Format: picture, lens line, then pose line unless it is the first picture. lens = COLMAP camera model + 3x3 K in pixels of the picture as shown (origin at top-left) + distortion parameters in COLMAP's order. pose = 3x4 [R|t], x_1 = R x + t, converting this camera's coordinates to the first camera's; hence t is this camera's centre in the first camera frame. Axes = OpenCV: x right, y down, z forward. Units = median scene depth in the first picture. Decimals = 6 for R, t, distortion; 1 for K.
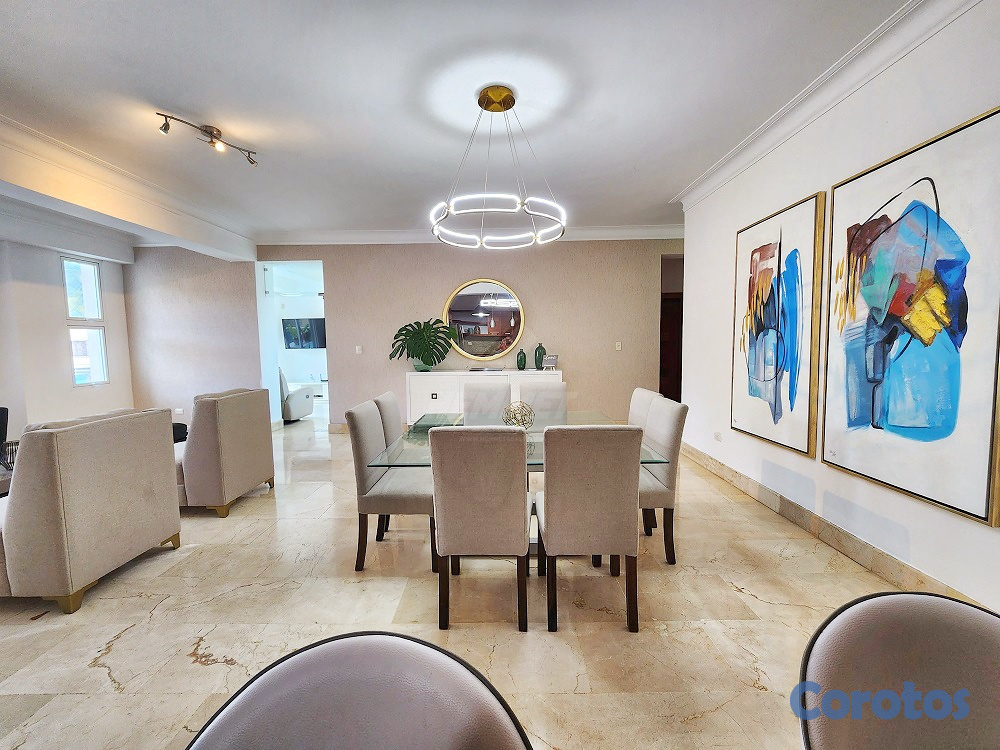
lens RADIAL K [[408.9, 0, 492.6], [0, 408.9, 375.1], [0, 0, 1]] dist [-0.004037, -0.000350]
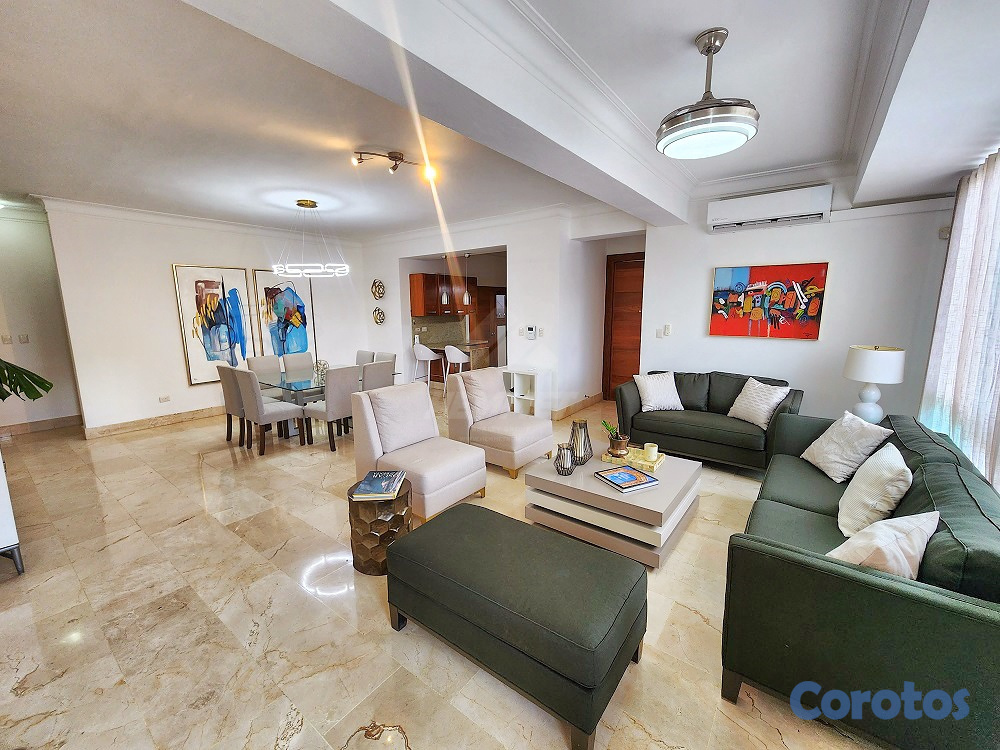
lens RADIAL K [[408.9, 0, 496.5], [0, 408.9, 375.0], [0, 0, 1]] dist [-0.004037, -0.000350]
pose [[-0.810172, -0.070917, 0.581887, -1.979448], [0.072027, 0.973090, 0.218880, -0.263398], [-0.581751, 0.219242, -0.783262, 2.283163]]
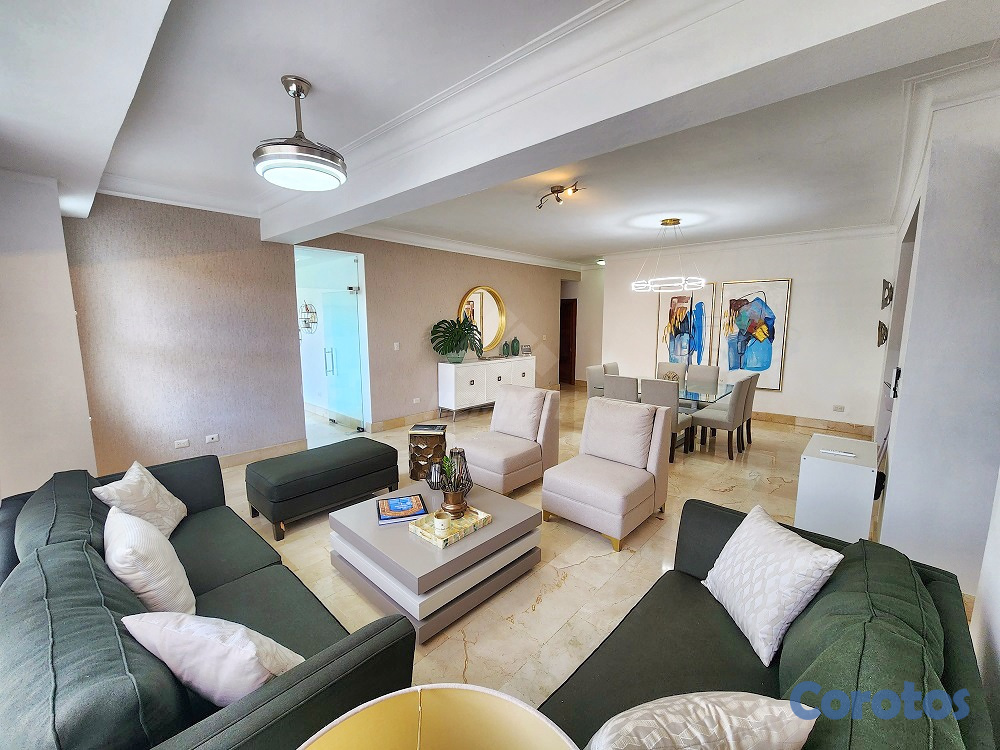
lens RADIAL K [[408.9, 0, 493.7], [0, 408.9, 372.7], [0, 0, 1]] dist [-0.004037, -0.000350]
pose [[0.661967, -0.083517, 0.744865, -2.242820], [0.050300, 0.996482, 0.067028, -0.123782], [-0.747843, -0.006904, 0.663840, 0.329597]]
